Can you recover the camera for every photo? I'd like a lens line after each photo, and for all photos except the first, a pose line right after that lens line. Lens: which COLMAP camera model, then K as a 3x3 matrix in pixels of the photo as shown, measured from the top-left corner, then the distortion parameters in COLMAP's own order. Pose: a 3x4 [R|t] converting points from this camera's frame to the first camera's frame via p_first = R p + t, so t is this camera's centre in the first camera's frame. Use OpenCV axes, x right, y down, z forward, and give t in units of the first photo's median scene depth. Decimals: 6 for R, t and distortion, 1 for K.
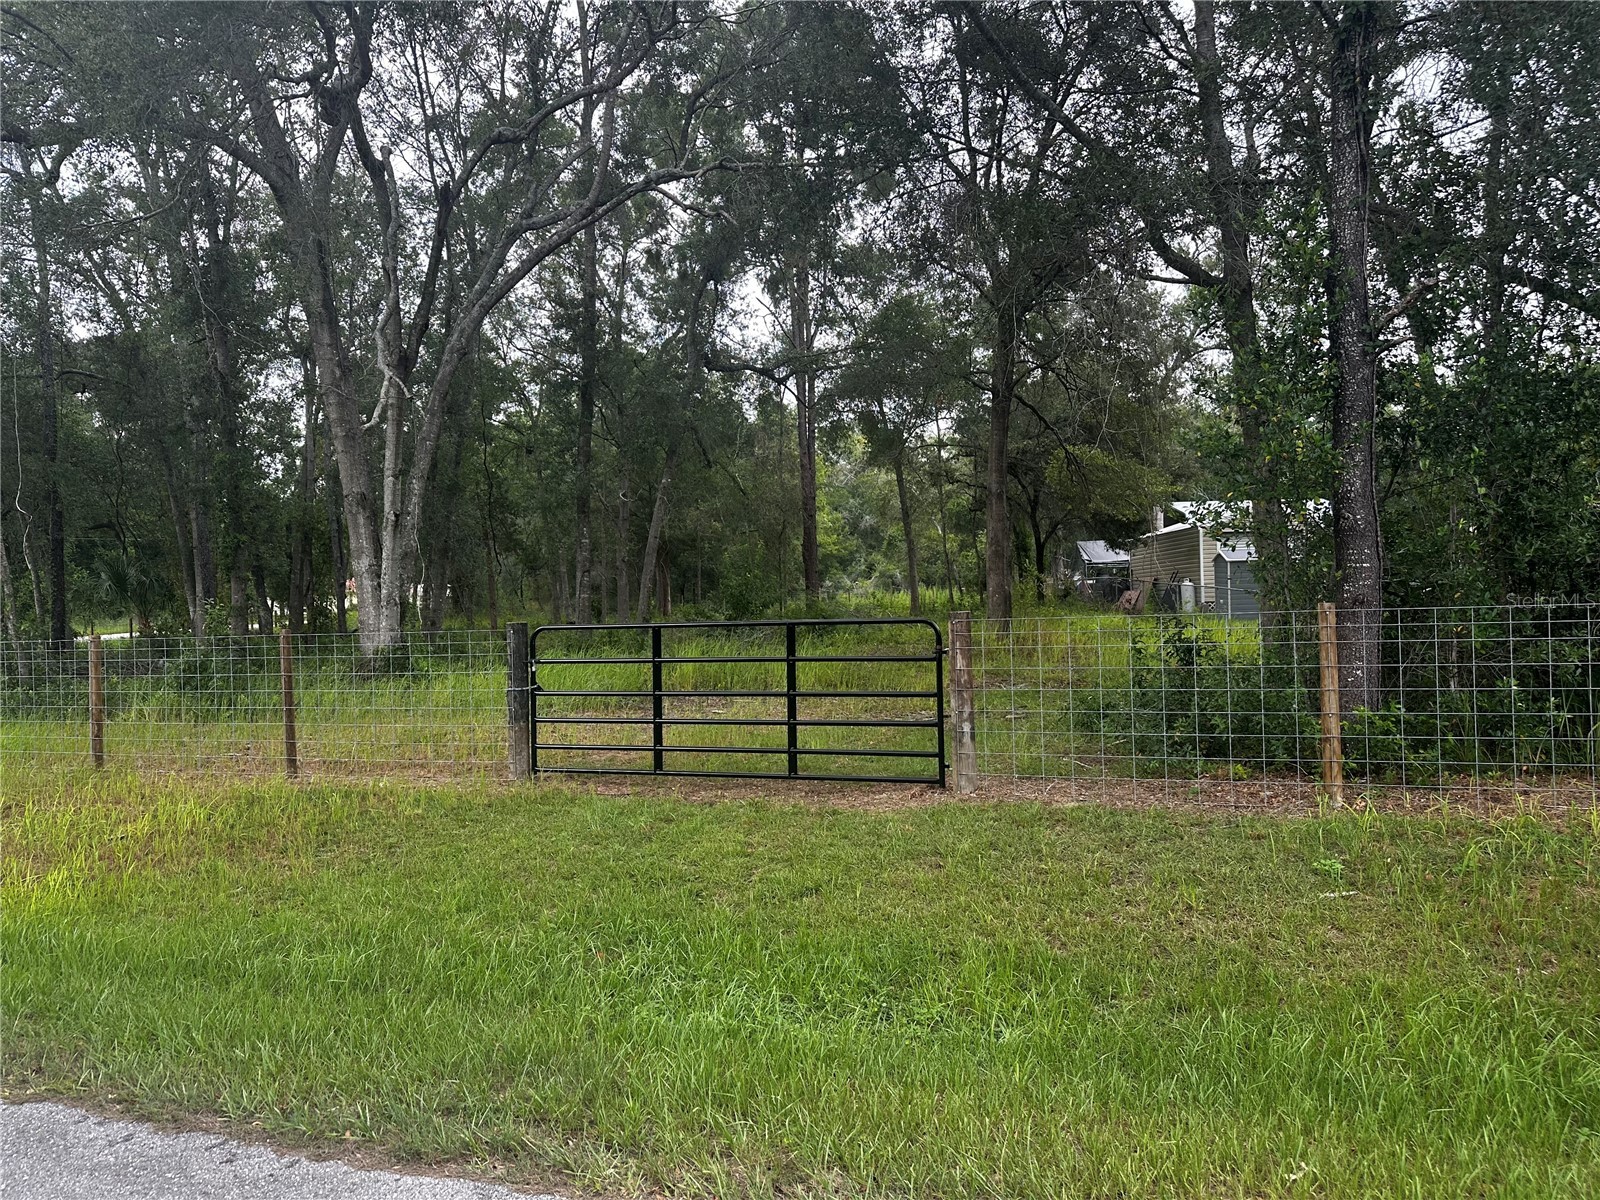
lens RADIAL K [[1110.0, 0, 804.7], [0, 1110.0, 597.2], [0, 0, 1]] dist [0.109782, -0.141638]
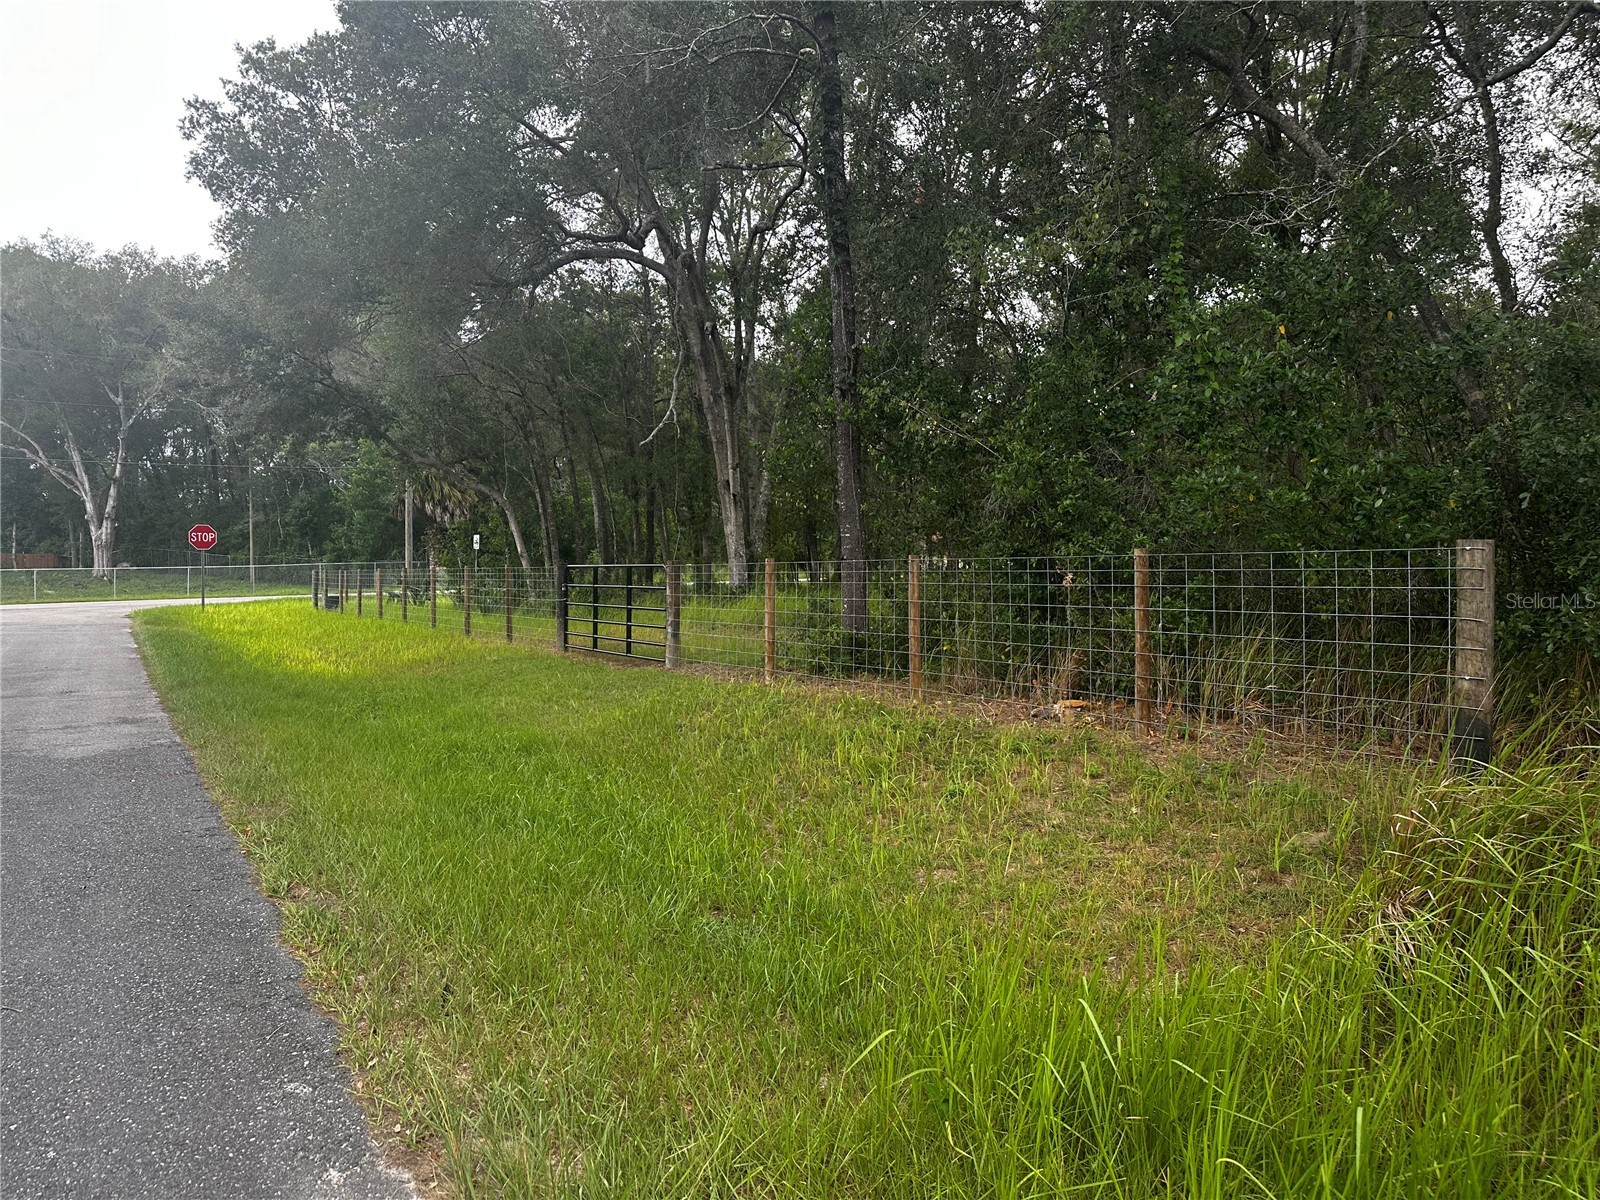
lens RADIAL K [[1110.0, 0, 804.7], [0, 1110.0, 597.2], [0, 0, 1]] dist [0.109782, -0.141638]
pose [[0.801878, 0.039118, -0.596205, 0.319369], [-0.014795, 0.998848, 0.045639, -0.003618], [0.597304, -0.027776, 0.801534, -0.059841]]
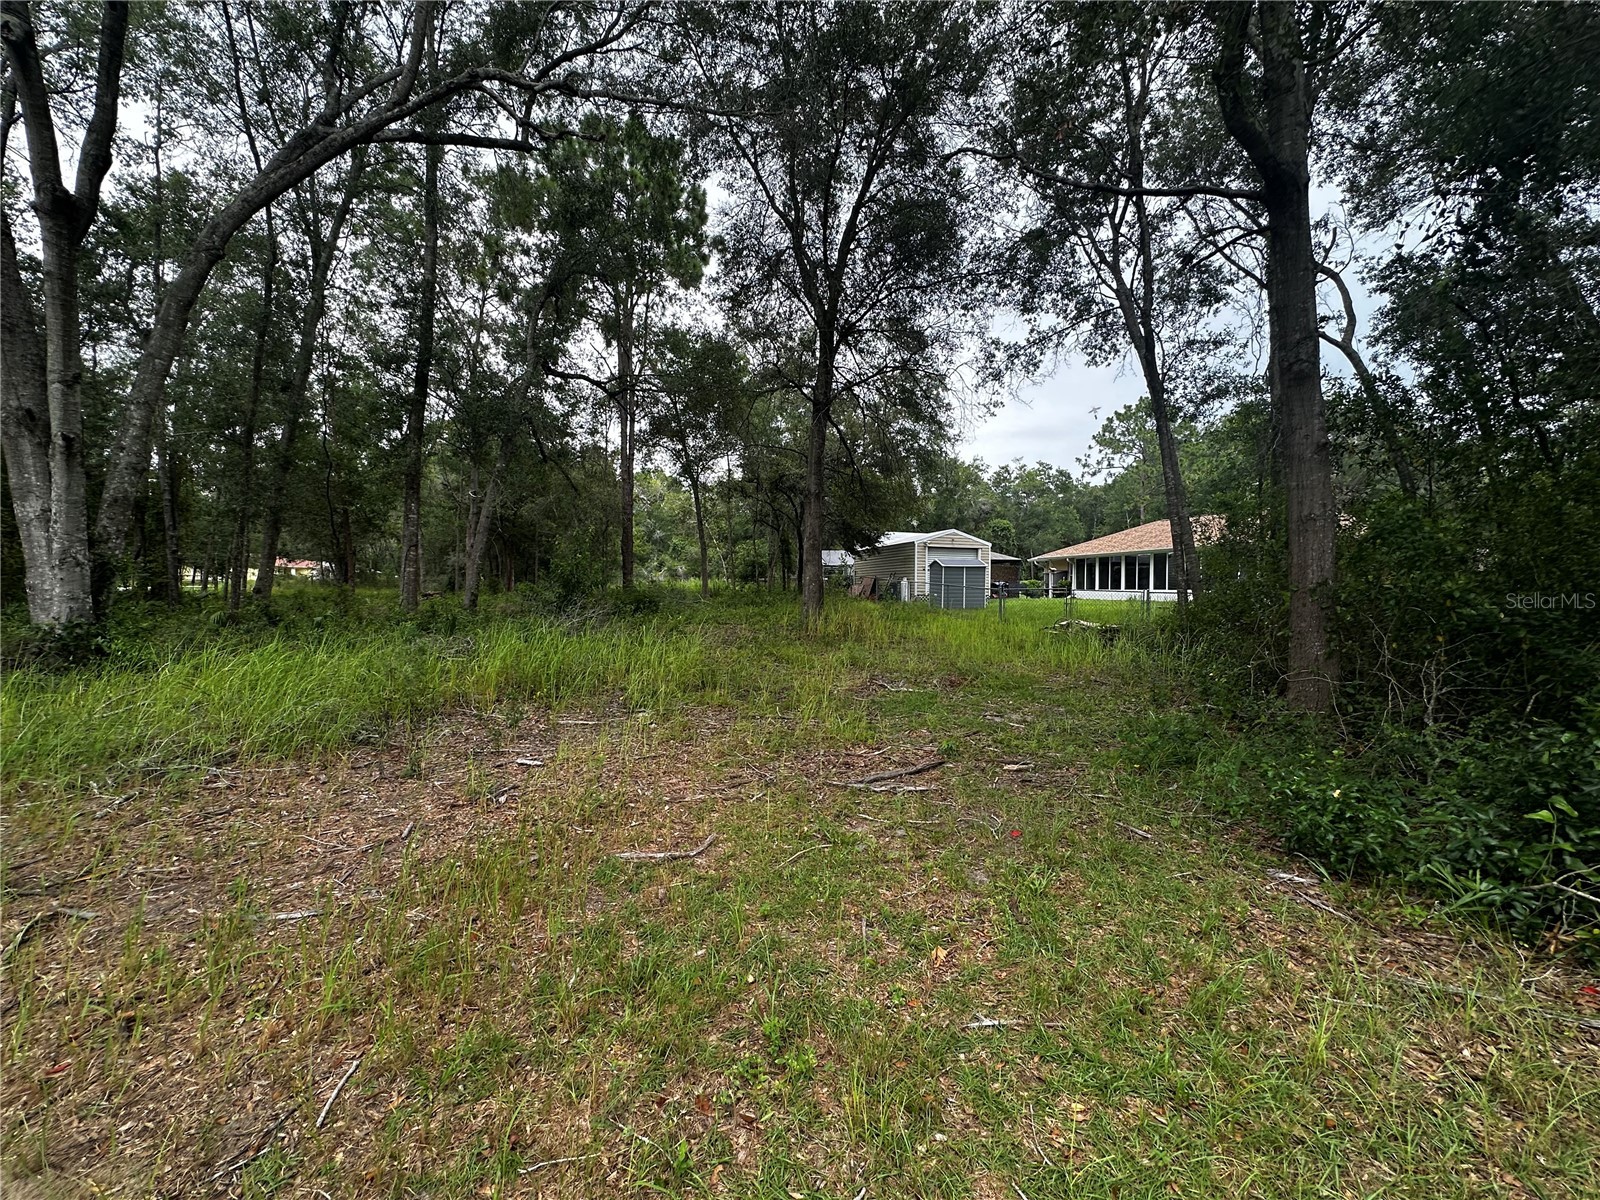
lens RADIAL K [[638.7, 0, 800.0], [0, 638.7, 600.0], [0, 0, 1]] dist [-0.003651, 0.001052]
pose [[0.957697, 0.030650, 0.286142, -0.016914], [-0.036786, 0.999194, 0.016090, 0.003371], [-0.285418, -0.025936, 0.958052, 0.266607]]
